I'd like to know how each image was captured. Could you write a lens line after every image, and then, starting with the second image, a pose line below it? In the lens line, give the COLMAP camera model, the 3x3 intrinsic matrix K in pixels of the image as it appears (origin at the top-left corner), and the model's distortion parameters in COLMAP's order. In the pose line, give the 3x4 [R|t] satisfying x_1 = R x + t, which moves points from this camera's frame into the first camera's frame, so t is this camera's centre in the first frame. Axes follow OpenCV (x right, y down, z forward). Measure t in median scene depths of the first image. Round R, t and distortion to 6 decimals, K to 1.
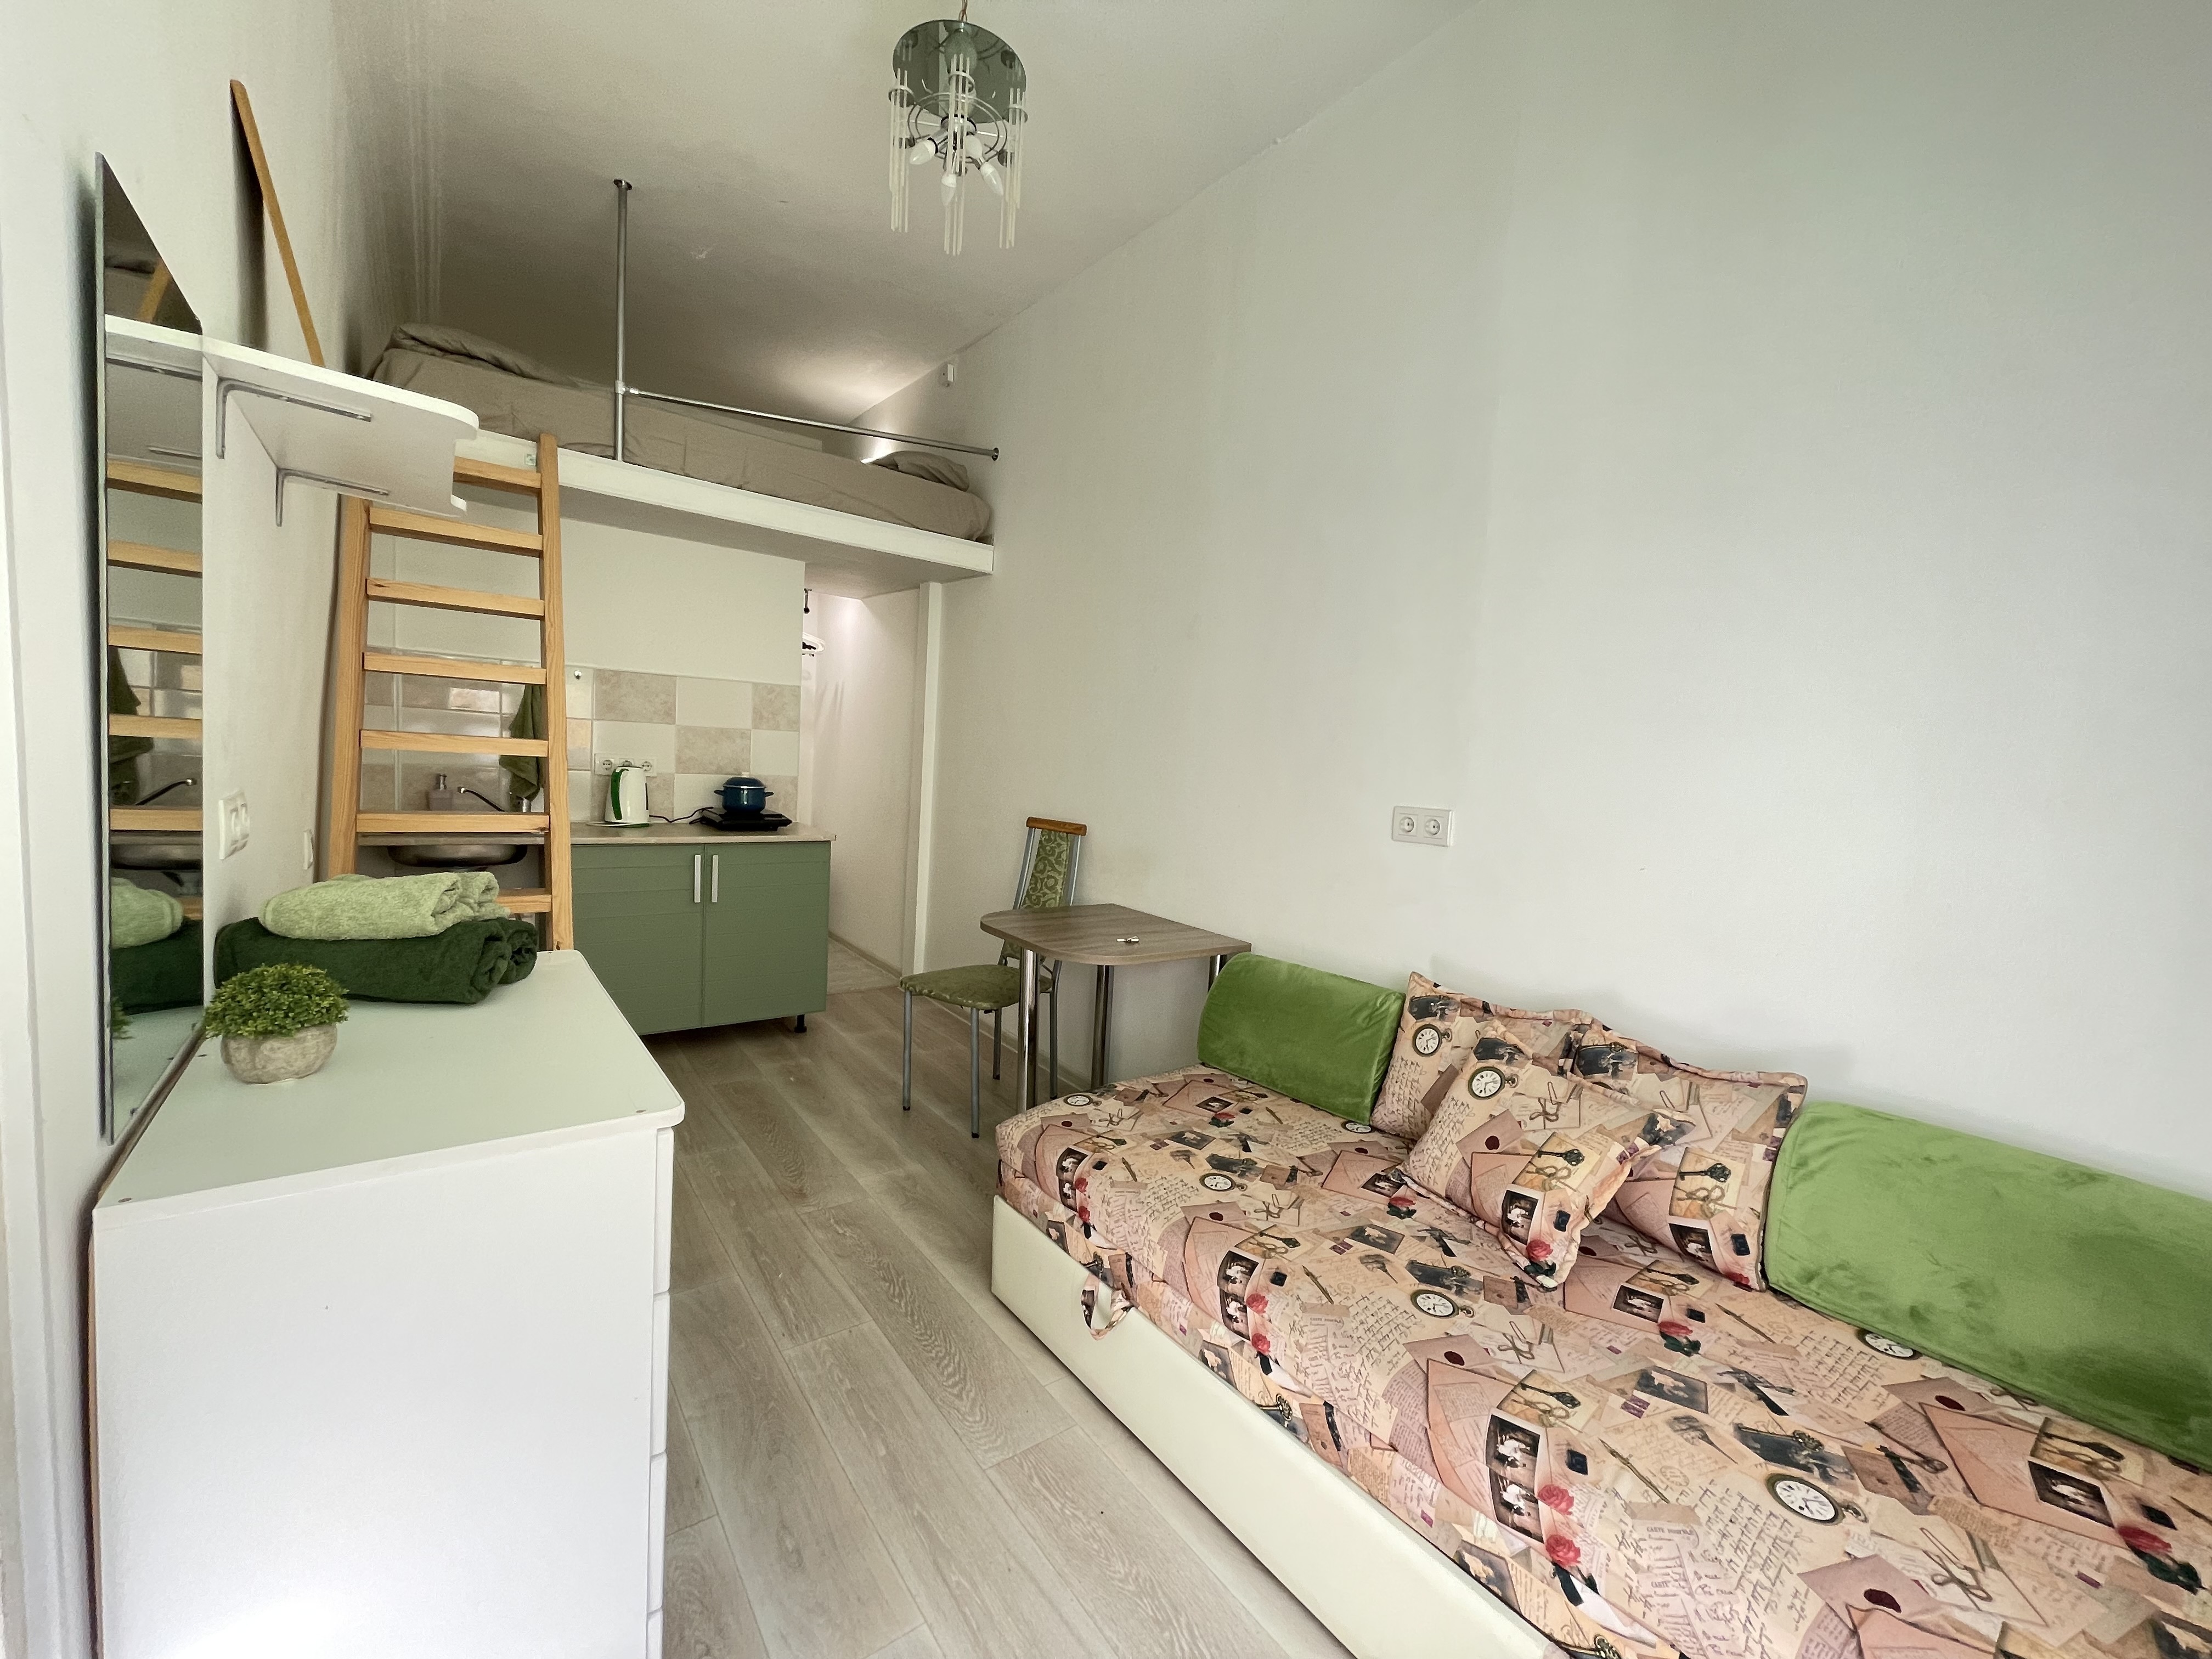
lens RADIAL K [[897.7, 0, 1102.9], [0, 897.7, 823.9], [0, 0, 1]] dist [0.001089, 0.000456]
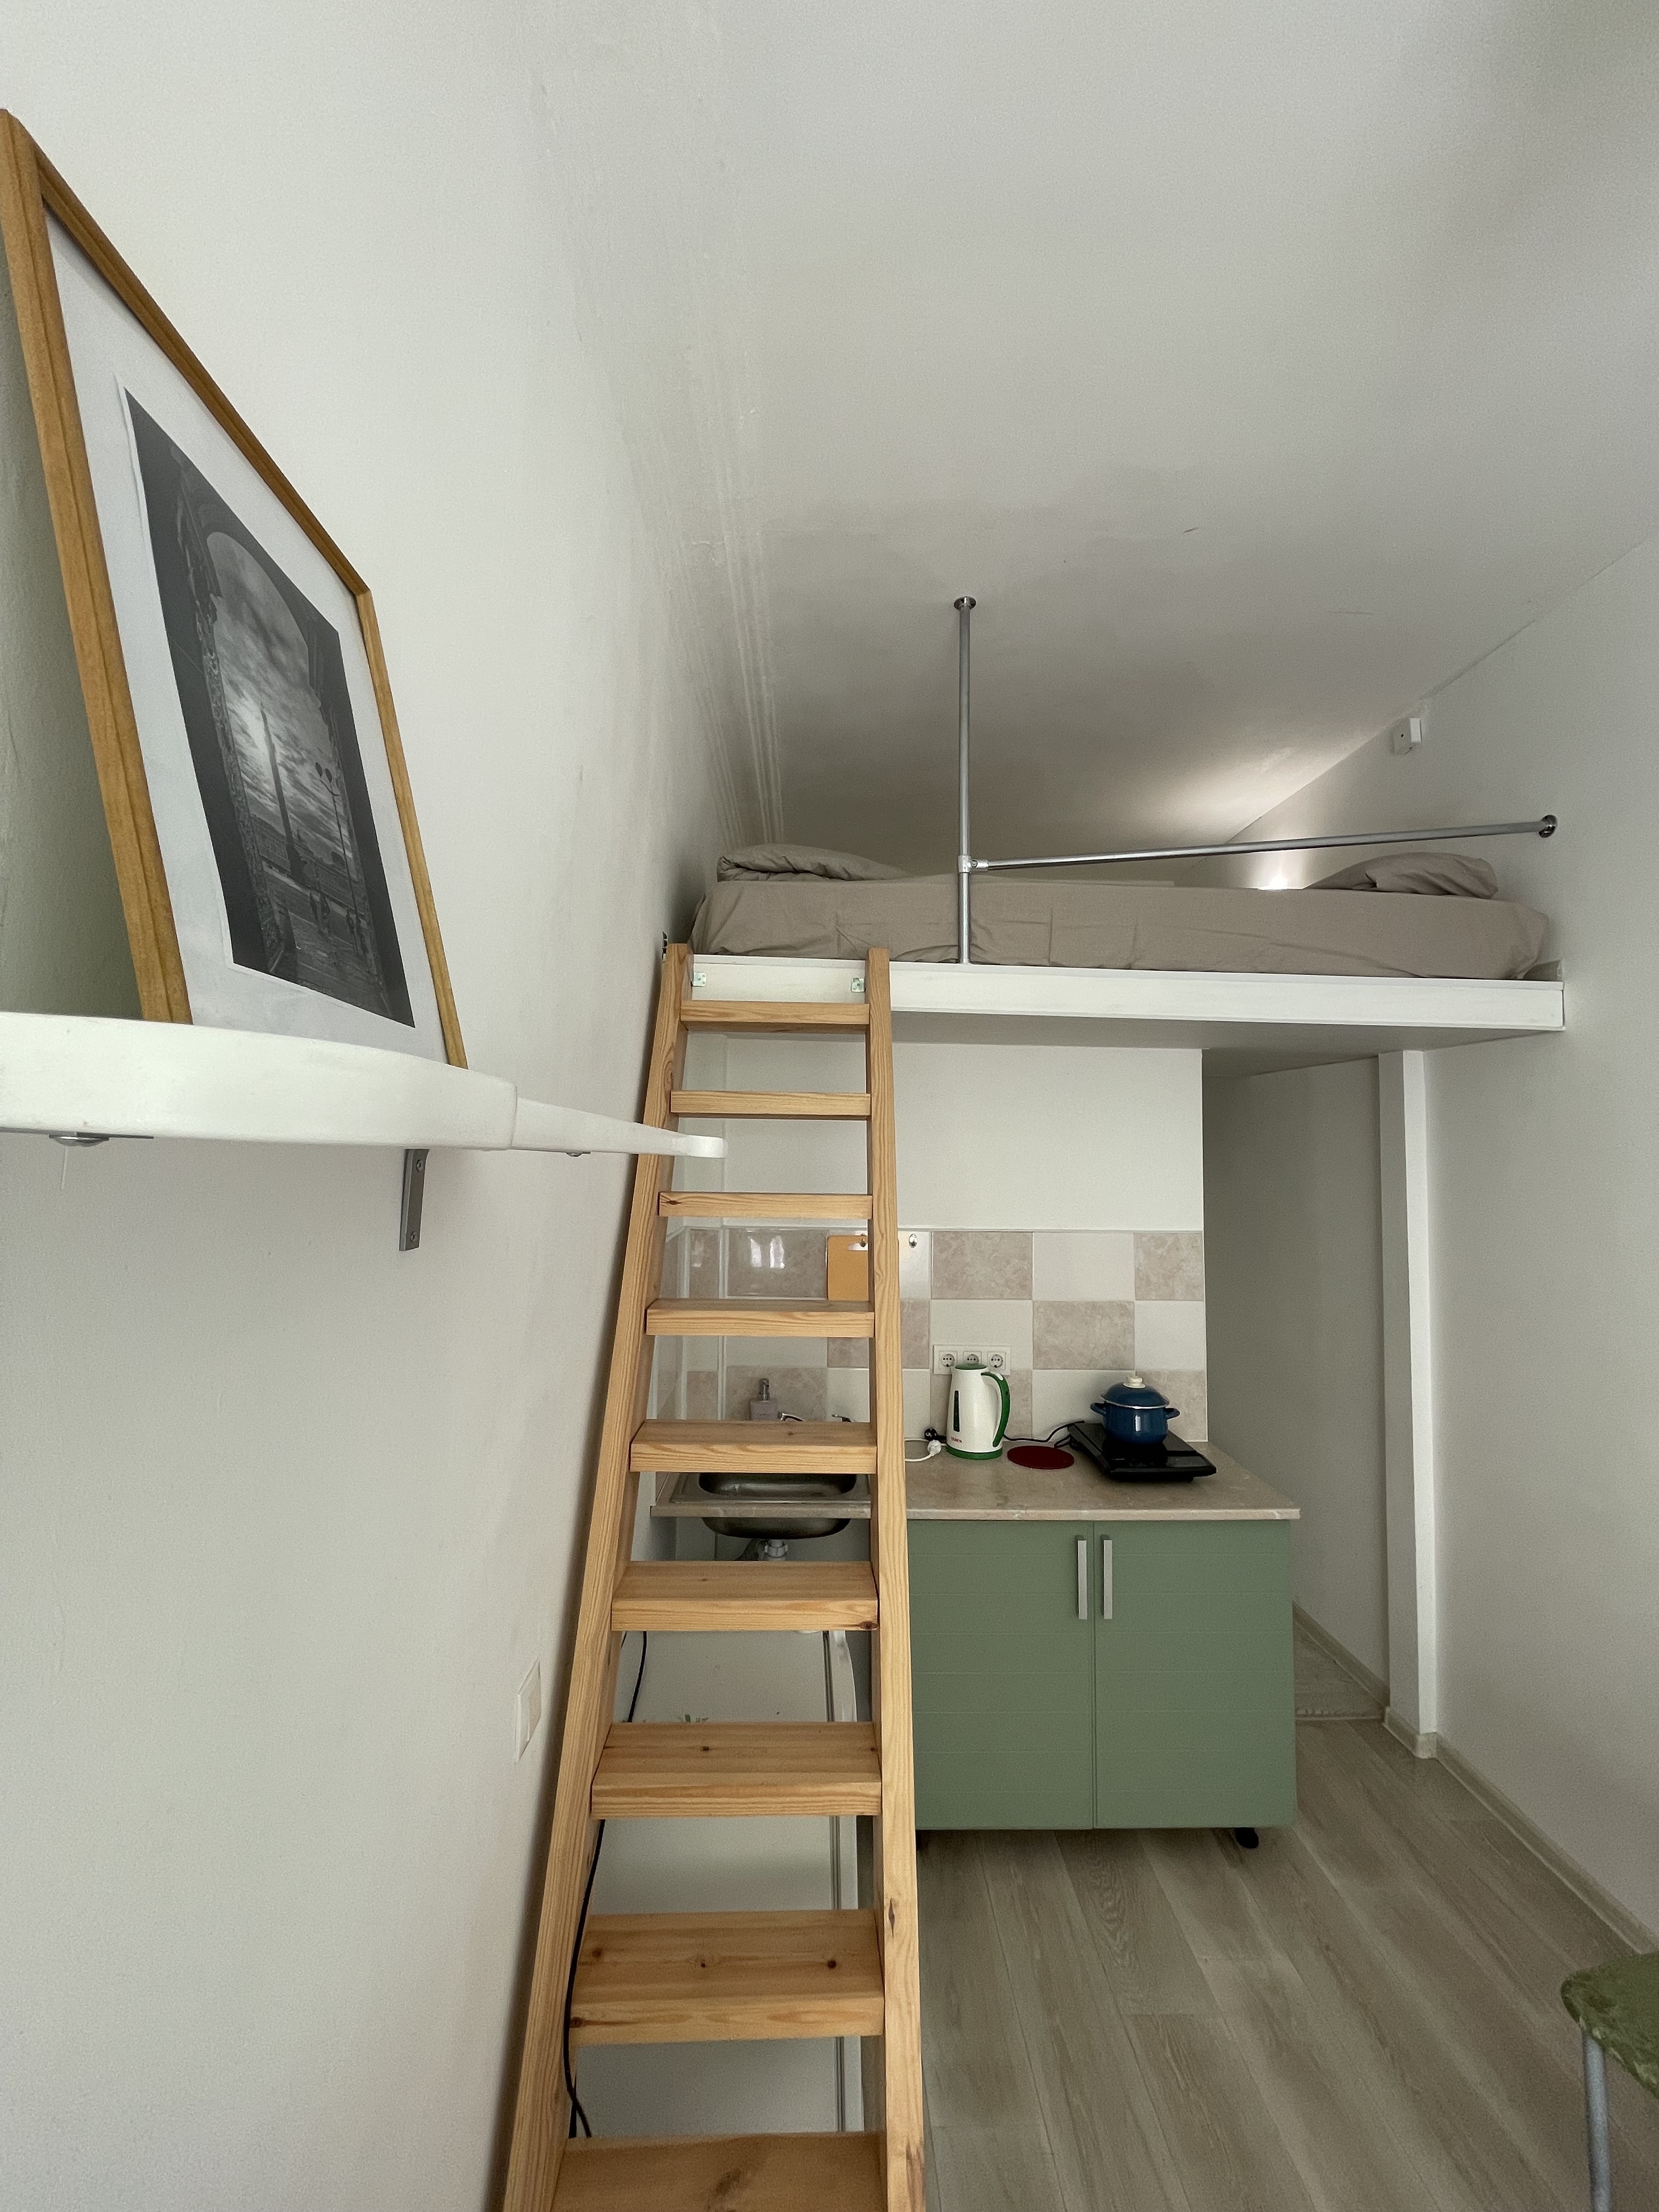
lens RADIAL K [[897.7, 0, 832.4], [0, 897.7, 1104.0], [0, 0, 1]] dist [0.001089, 0.000456]
pose [[0.820596, -0.089005, -0.564536, -0.200231], [-0.008182, 0.985868, -0.167325, -0.149872], [0.571450, 0.141926, 0.808271, 0.329068]]
